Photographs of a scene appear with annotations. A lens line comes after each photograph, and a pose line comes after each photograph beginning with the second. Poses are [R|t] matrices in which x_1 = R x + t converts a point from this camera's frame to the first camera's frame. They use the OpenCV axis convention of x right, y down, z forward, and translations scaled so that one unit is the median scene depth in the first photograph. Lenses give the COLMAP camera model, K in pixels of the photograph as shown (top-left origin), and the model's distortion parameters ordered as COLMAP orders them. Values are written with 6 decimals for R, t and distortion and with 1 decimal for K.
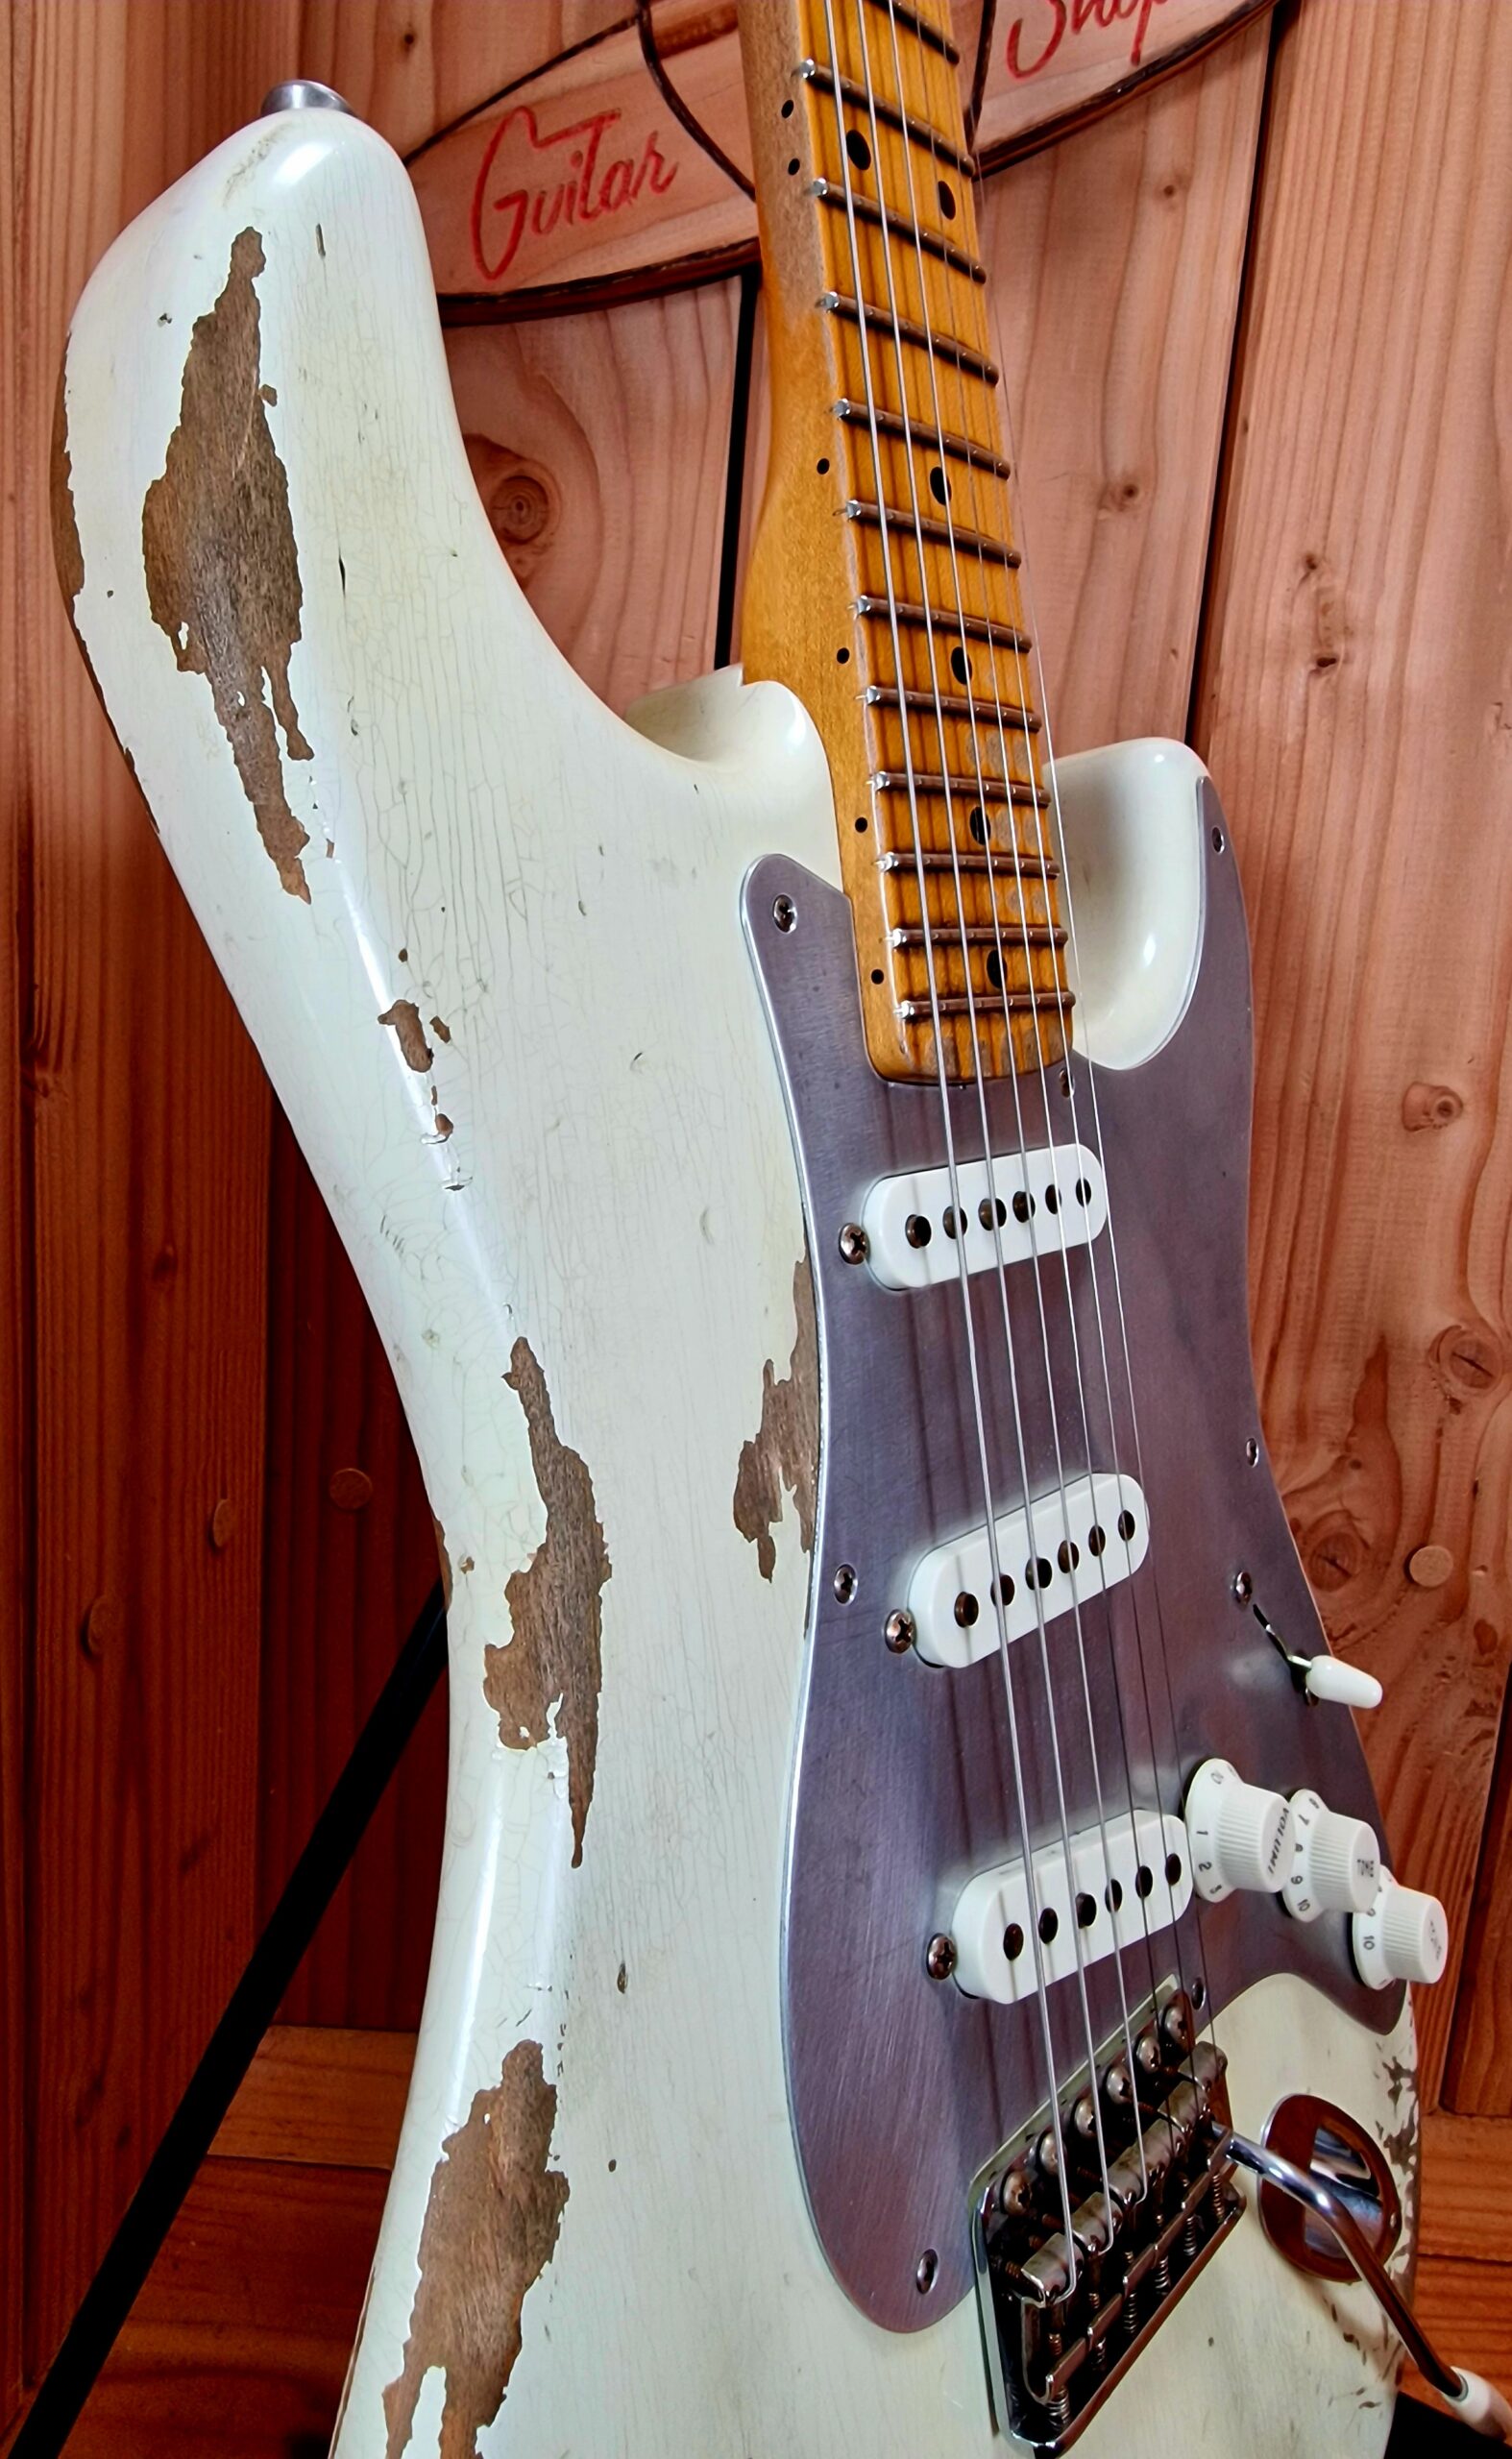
lens RADIAL K [[1684.5, 0, 620.1], [0, 1684.5, 1059.1], [0, 0, 1]] dist [0.018067, -0.014157]
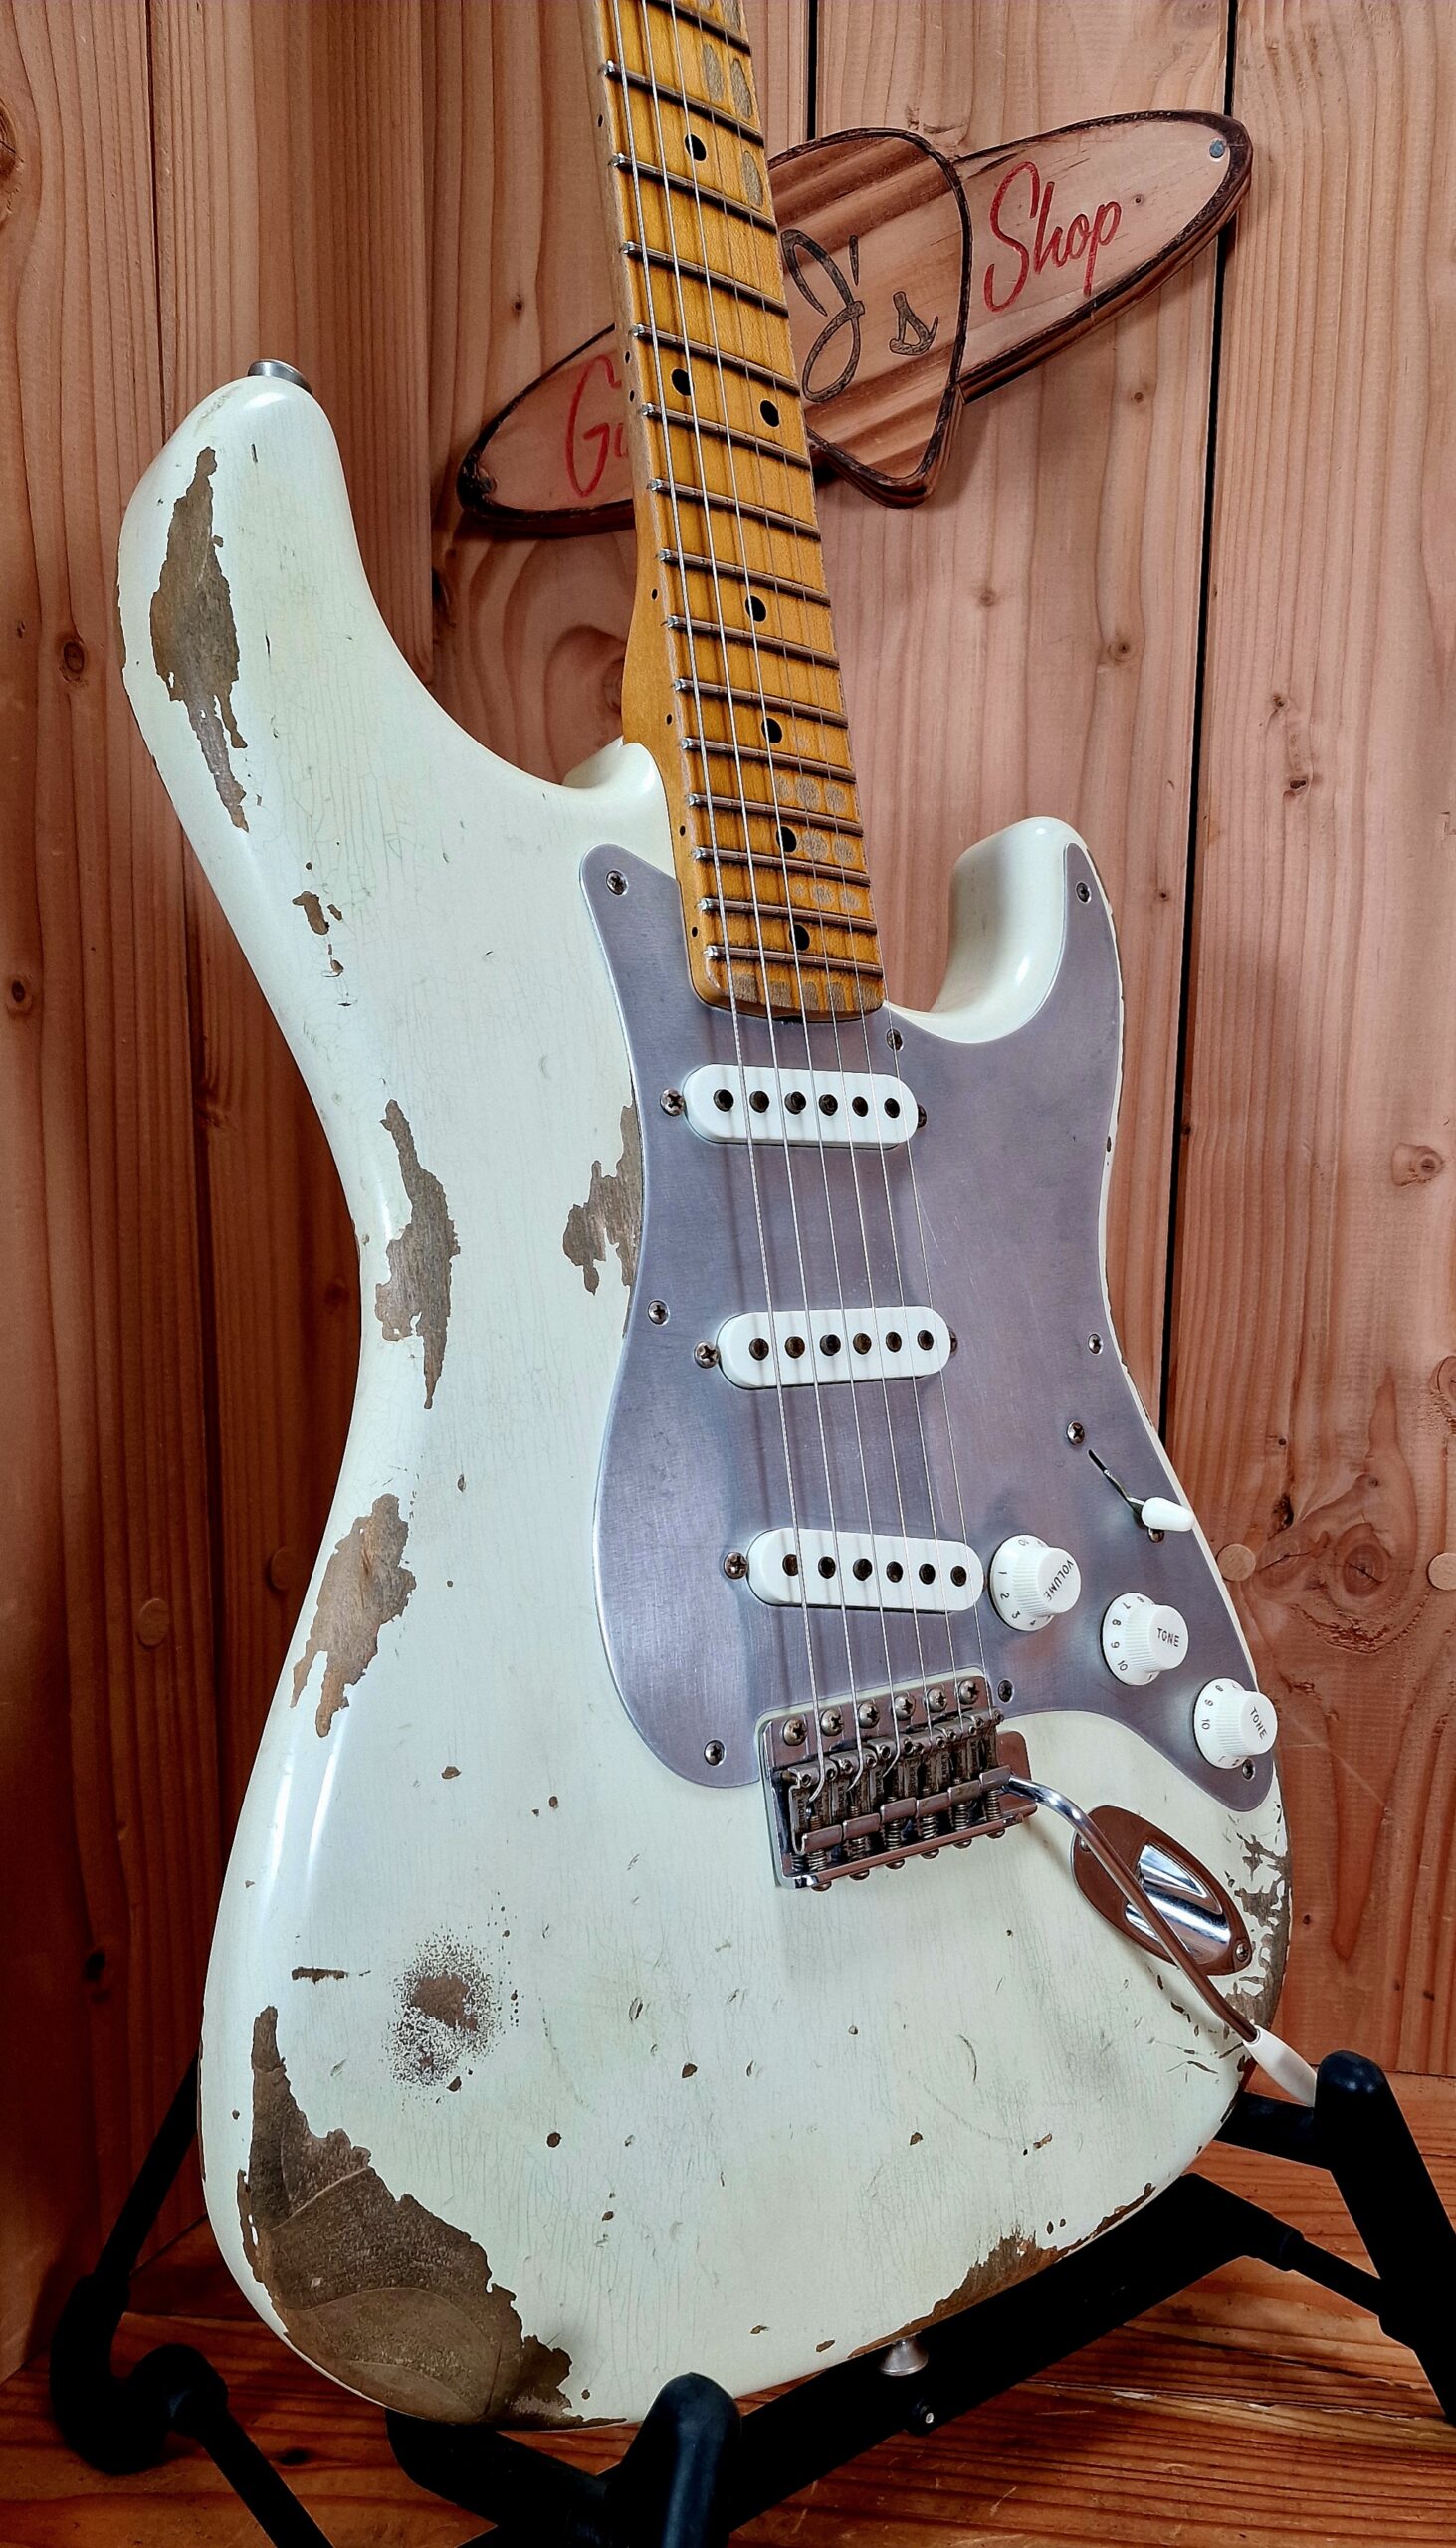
lens RADIAL K [[1902.2, 0, 950.7], [0, 1902.2, 1358.1], [0, 0, 1]] dist [0.065452, -0.063870]
pose [[0.997853, -0.023554, -0.061106, 0.477100], [0.022098, 0.999458, -0.024394, 0.378591], [0.061648, 0.022992, 0.997833, -0.677689]]
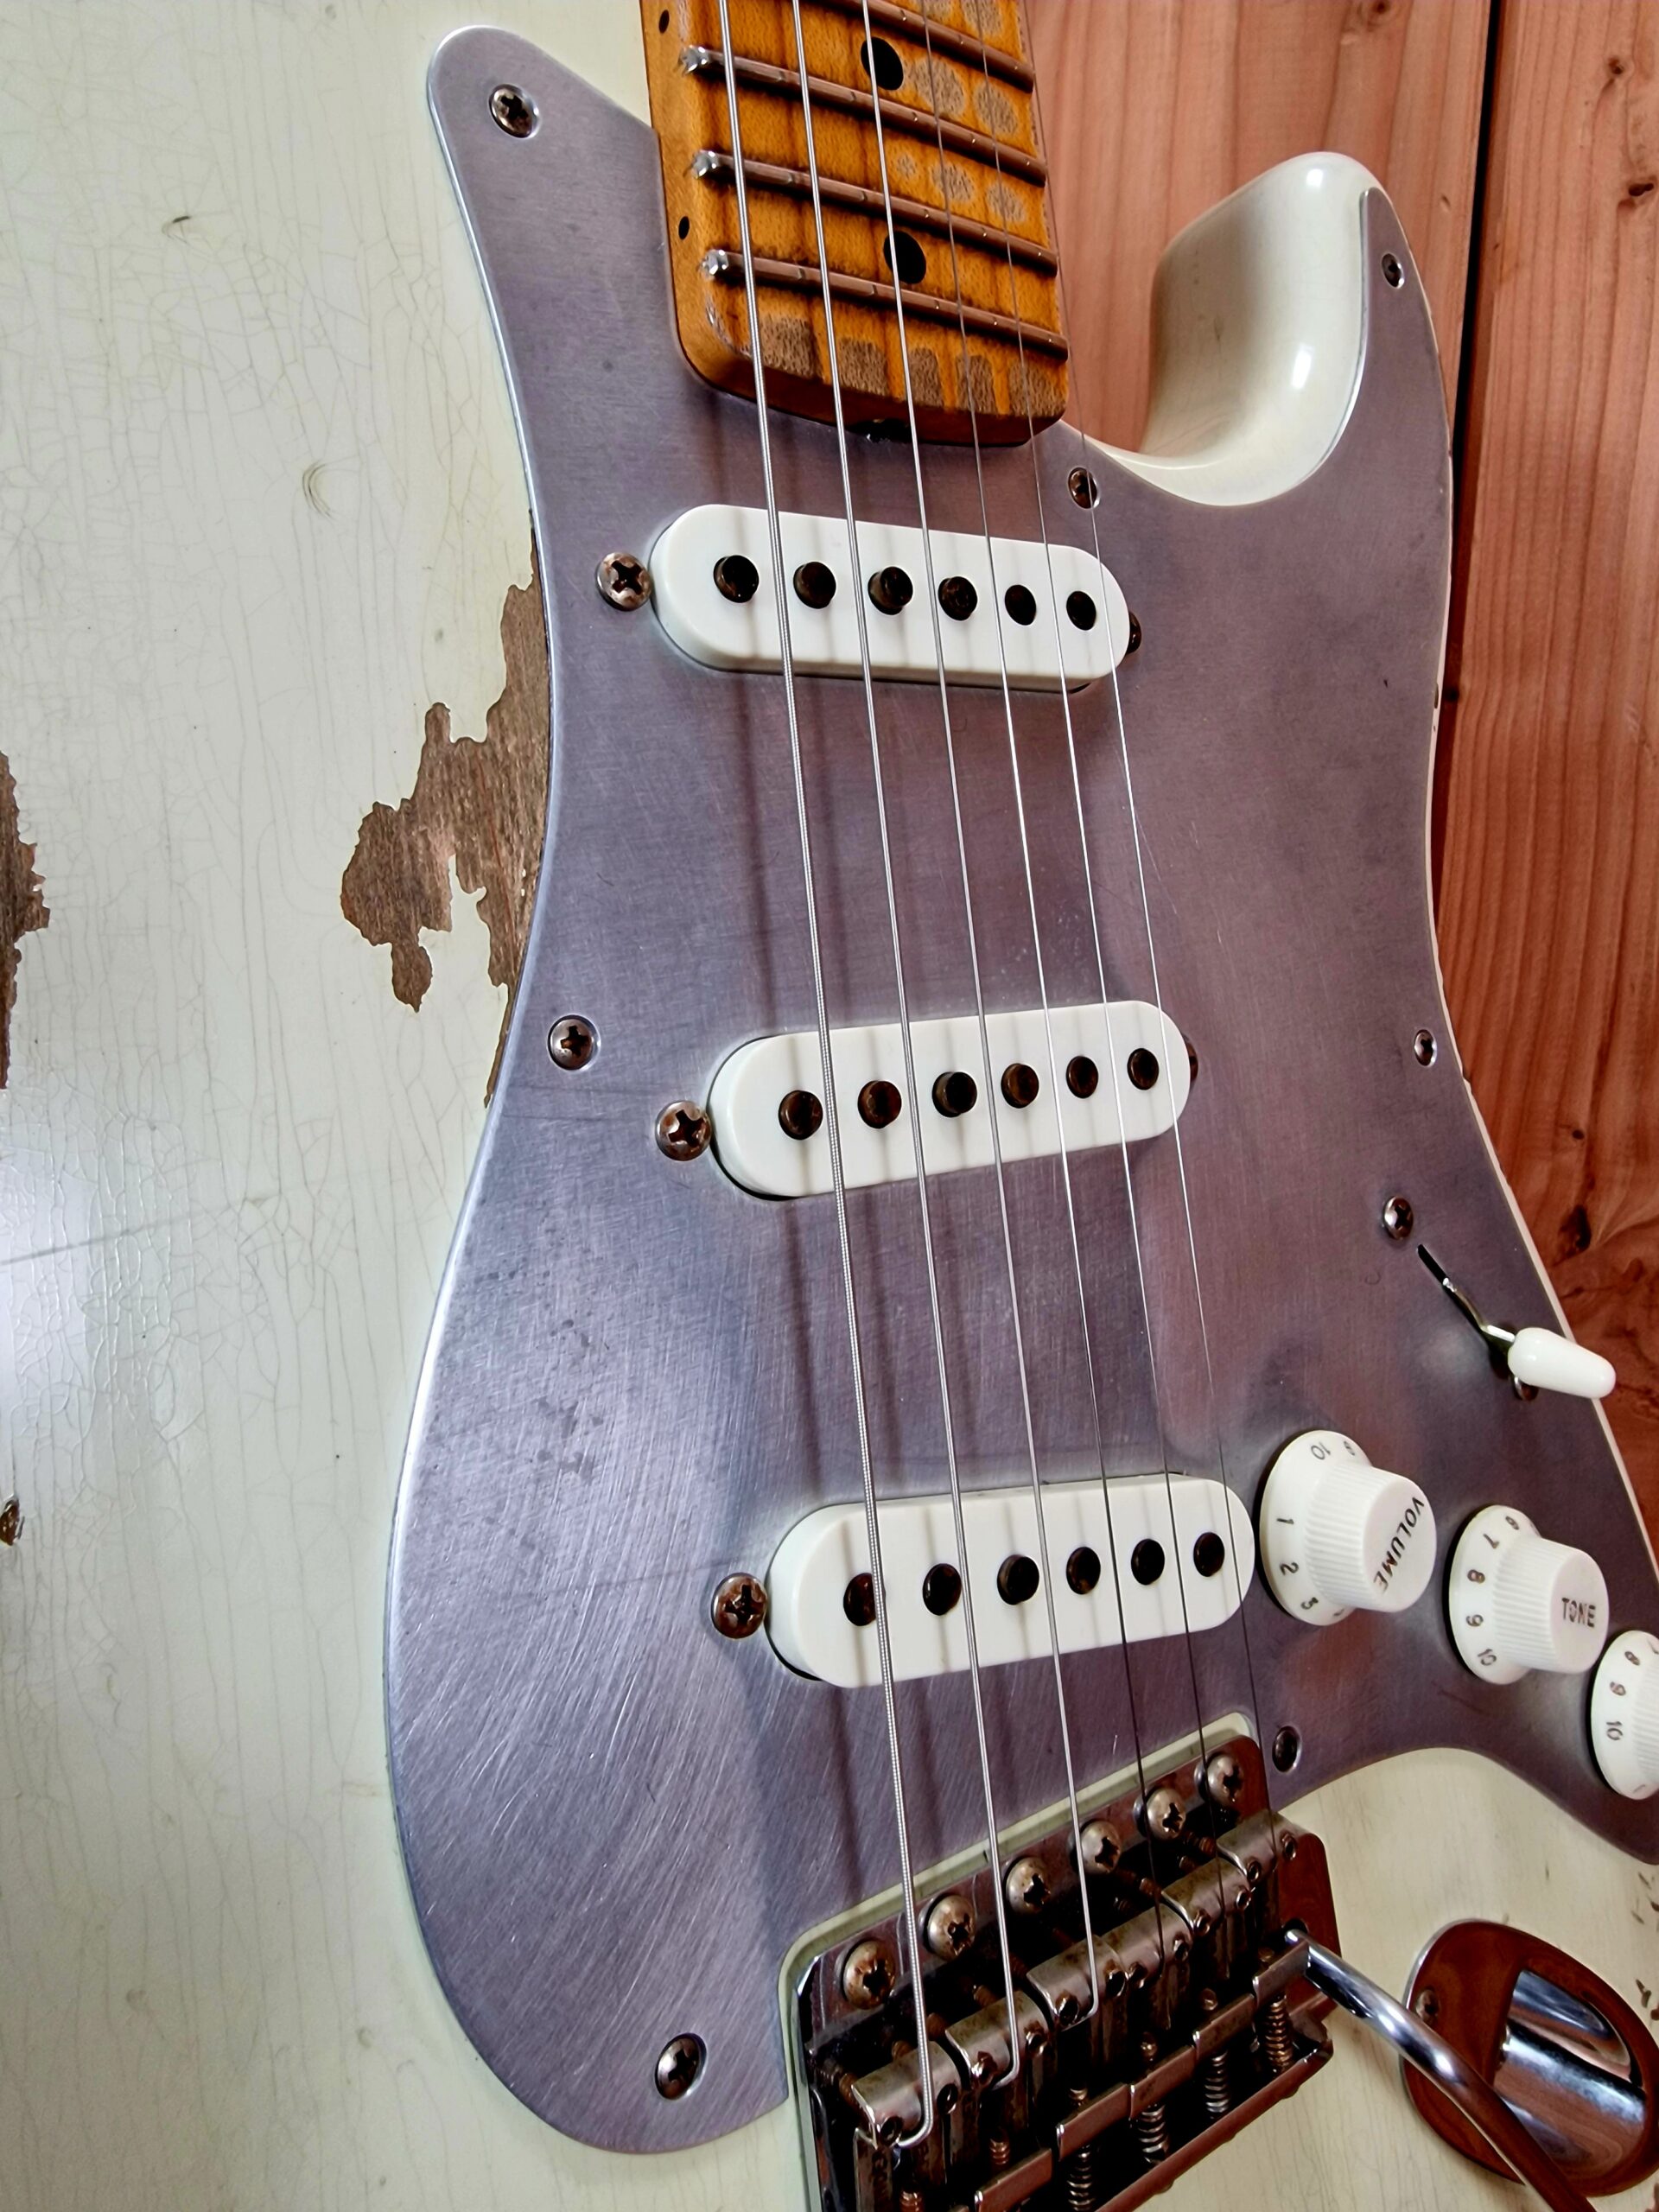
lens RADIAL K [[1552.5, 0, 828.2], [0, 1552.5, 927.7], [0, 0, 1]] dist [0.005191, -0.002669]
pose [[0.980947, -0.009684, -0.194033, 0.338790], [0.005561, 0.999747, -0.021782, 0.262750], [0.194195, 0.020288, 0.980753, 0.375169]]
